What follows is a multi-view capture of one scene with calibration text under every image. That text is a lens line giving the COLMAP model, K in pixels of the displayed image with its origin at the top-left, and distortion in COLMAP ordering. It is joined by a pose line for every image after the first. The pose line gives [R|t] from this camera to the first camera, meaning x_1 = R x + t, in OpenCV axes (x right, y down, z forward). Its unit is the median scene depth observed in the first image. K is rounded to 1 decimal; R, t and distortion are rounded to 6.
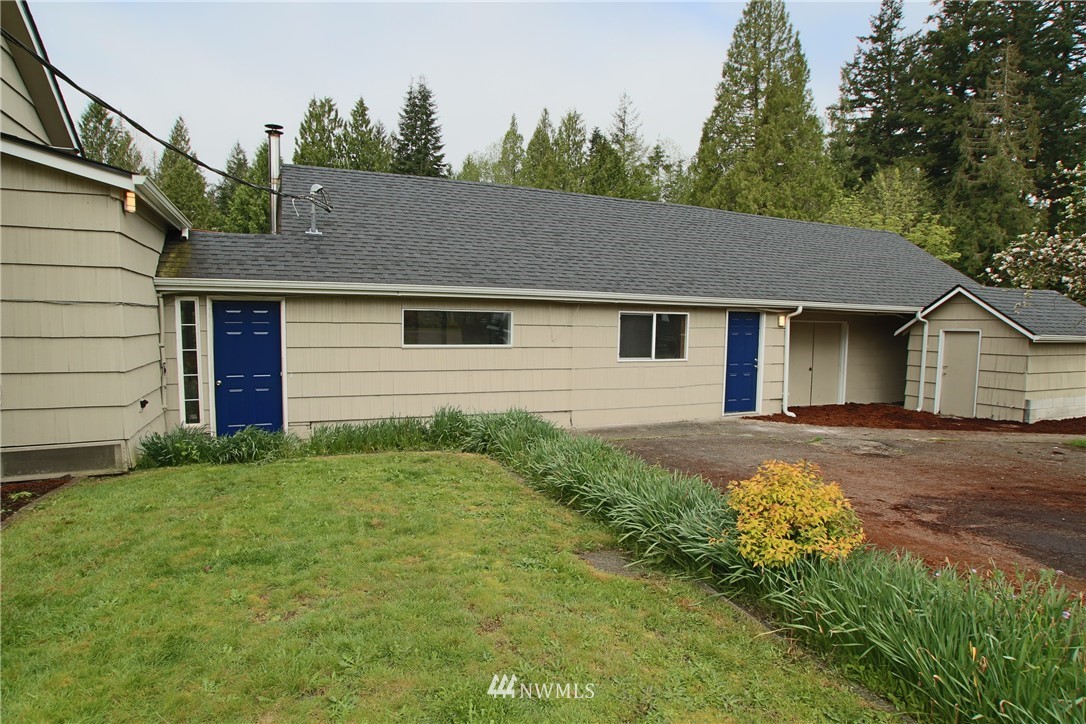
lens RADIAL K [[602.9, 0, 542.4], [0, 602.9, 369.2], [0, 0, 1]] dist [-0.070424, 0.034968]
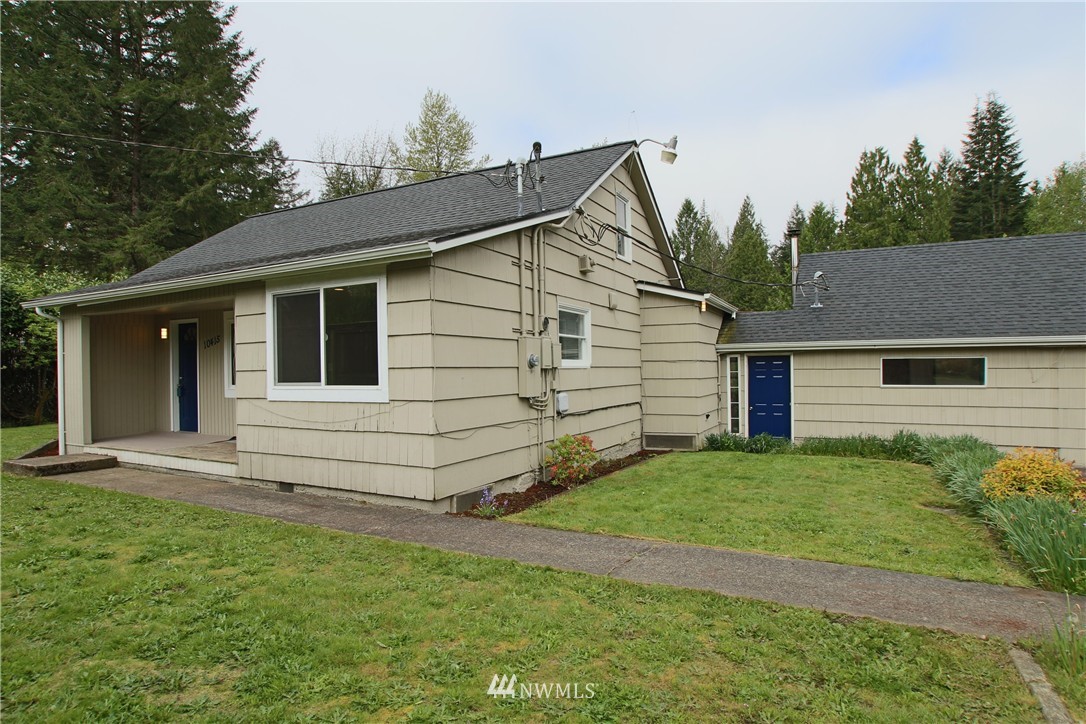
lens RADIAL K [[602.9, 0, 542.4], [0, 602.9, 369.2], [0, 0, 1]] dist [-0.070424, 0.034968]
pose [[0.636319, -0.018588, -0.771202, 0.038562], [-0.043627, 0.997243, -0.060032, 0.004561], [0.770192, 0.071845, 0.633753, -0.051914]]
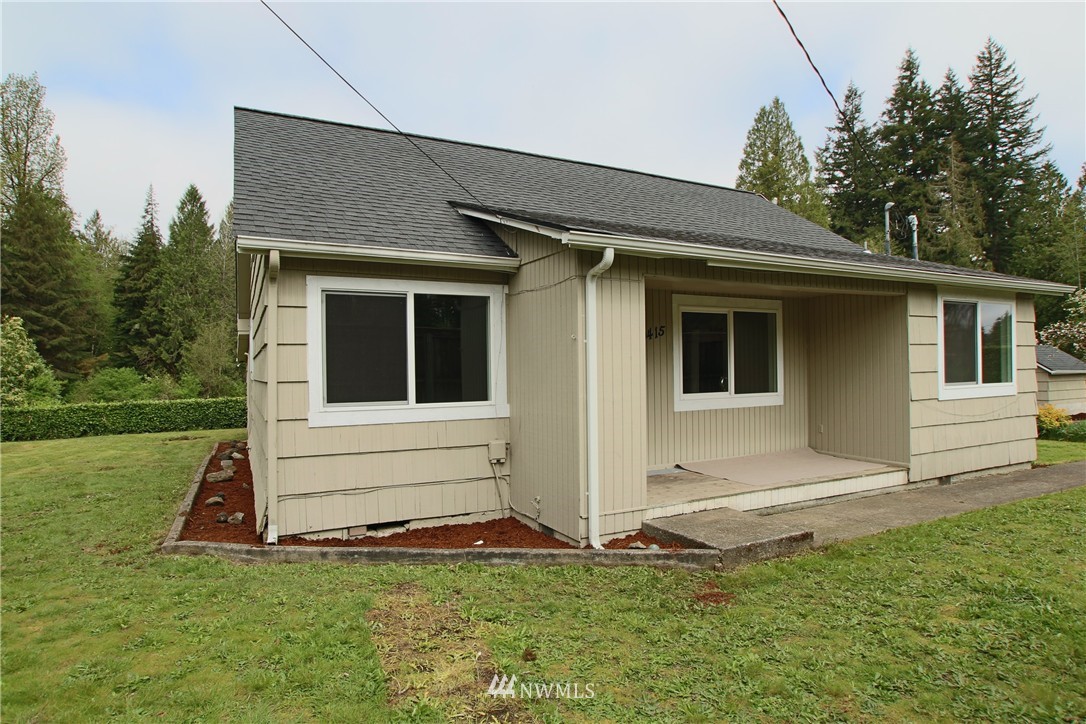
lens RADIAL K [[602.9, 0, 542.4], [0, 602.9, 369.2], [0, 0, 1]] dist [-0.070424, 0.034968]
pose [[0.997287, -0.024665, 0.069356, -0.156608], [0.030604, 0.995832, -0.085923, 0.007270], [-0.066948, 0.087813, 0.993885, -0.126959]]
